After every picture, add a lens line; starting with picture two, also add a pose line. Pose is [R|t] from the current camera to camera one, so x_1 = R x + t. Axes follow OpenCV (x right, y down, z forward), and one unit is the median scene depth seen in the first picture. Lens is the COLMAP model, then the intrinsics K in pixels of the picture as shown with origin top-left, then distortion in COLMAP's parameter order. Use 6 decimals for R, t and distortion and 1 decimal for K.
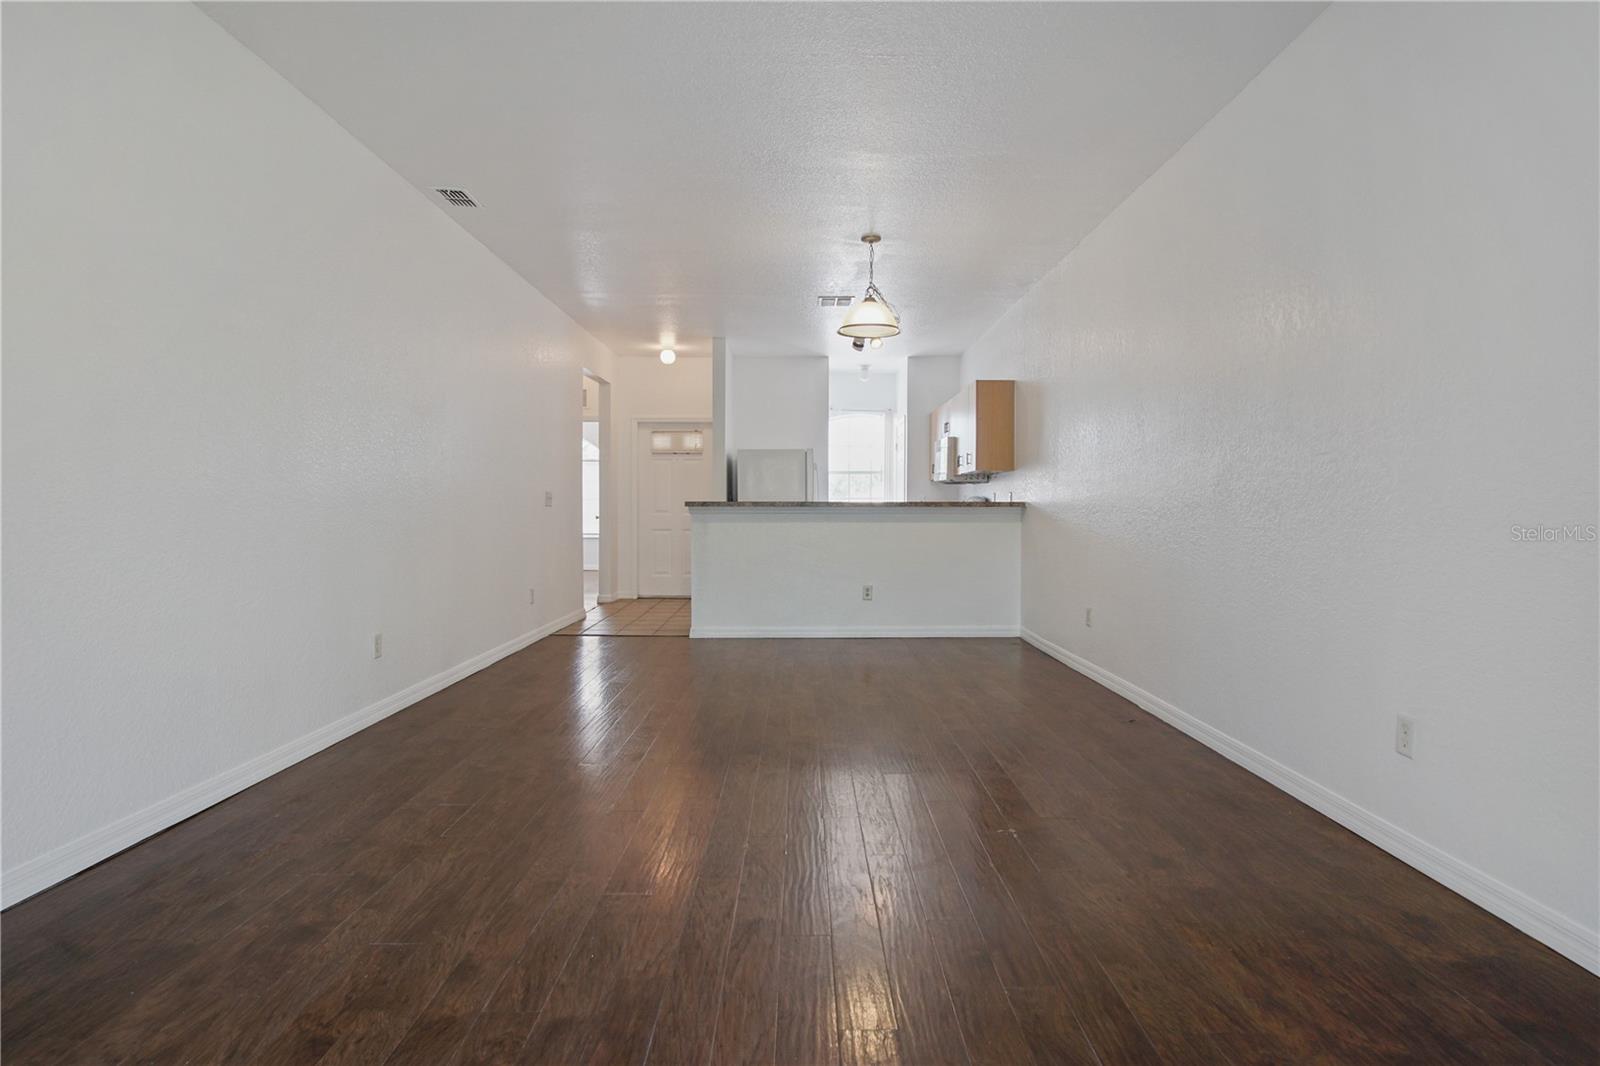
lens RADIAL K [[859.2, 0, 799.3], [0, 859.2, 525.4], [0, 0, 1]] dist [0.003644, 0.000409]
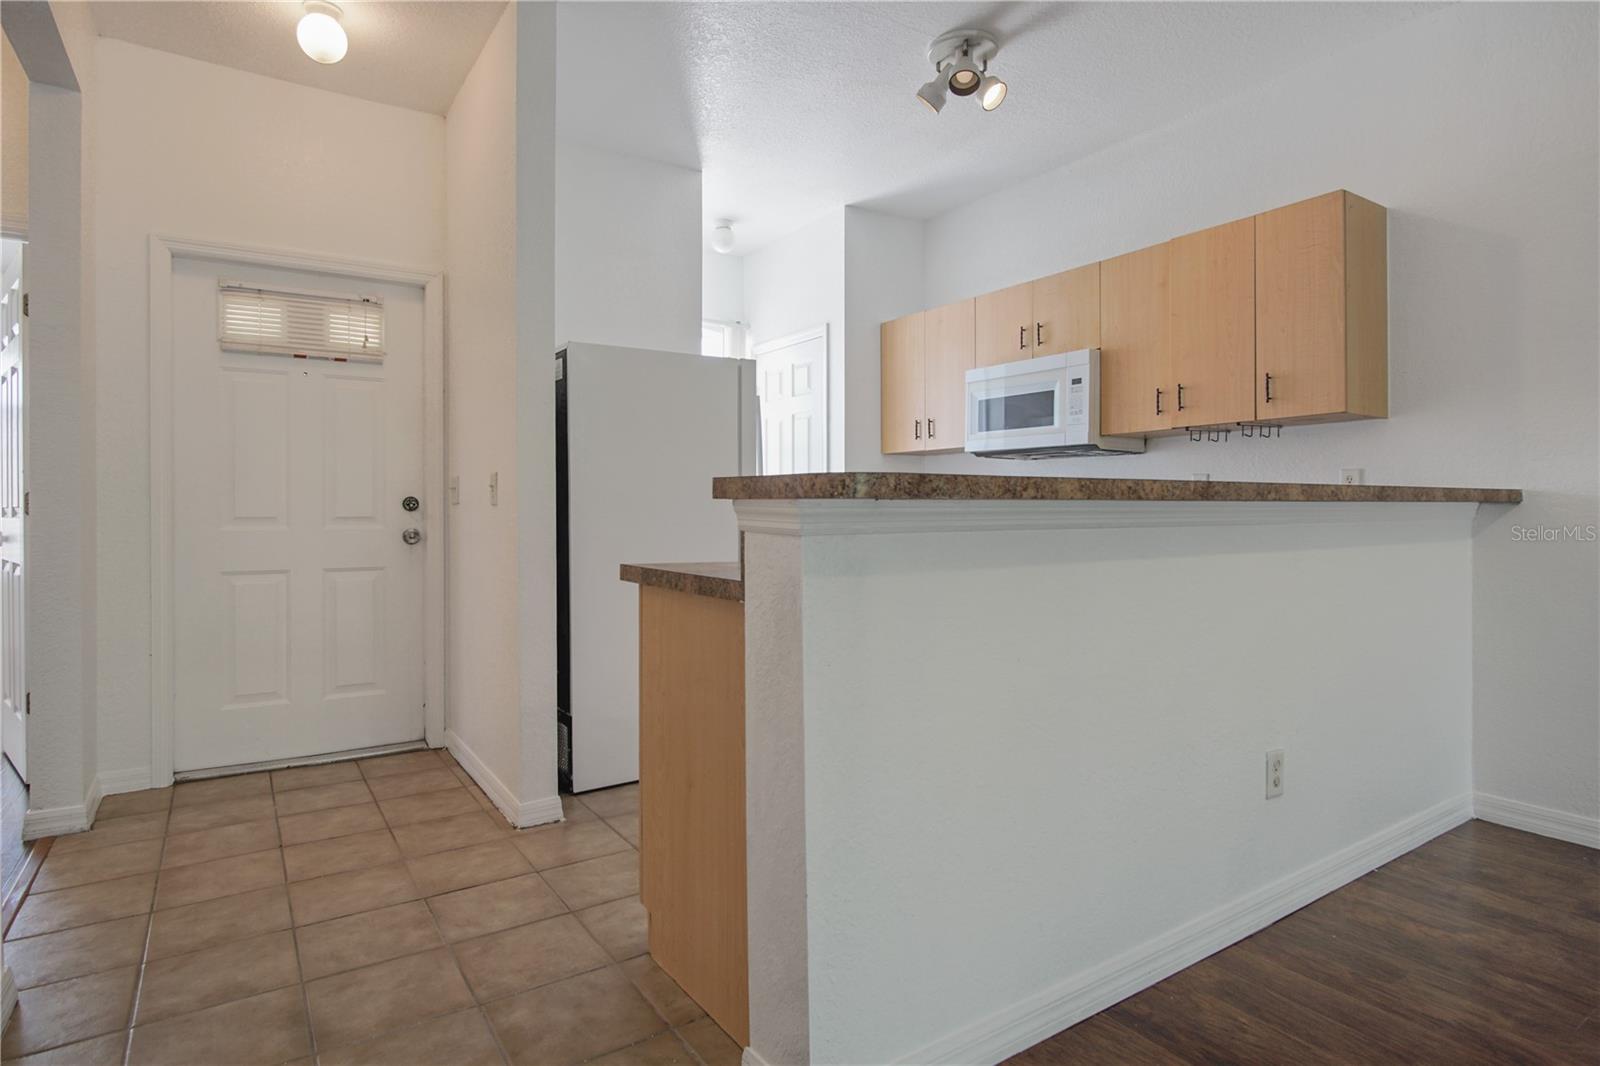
lens RADIAL K [[859.2, 0, 815.5], [0, 859.2, 509.7], [0, 0, 1]] dist [0.003644, 0.000409]
pose [[0.827557, -0.005741, 0.561352, -0.168103], [0.014007, 0.999848, -0.010425, -0.012901], [-0.561206, 0.016490, 0.827512, 0.582553]]
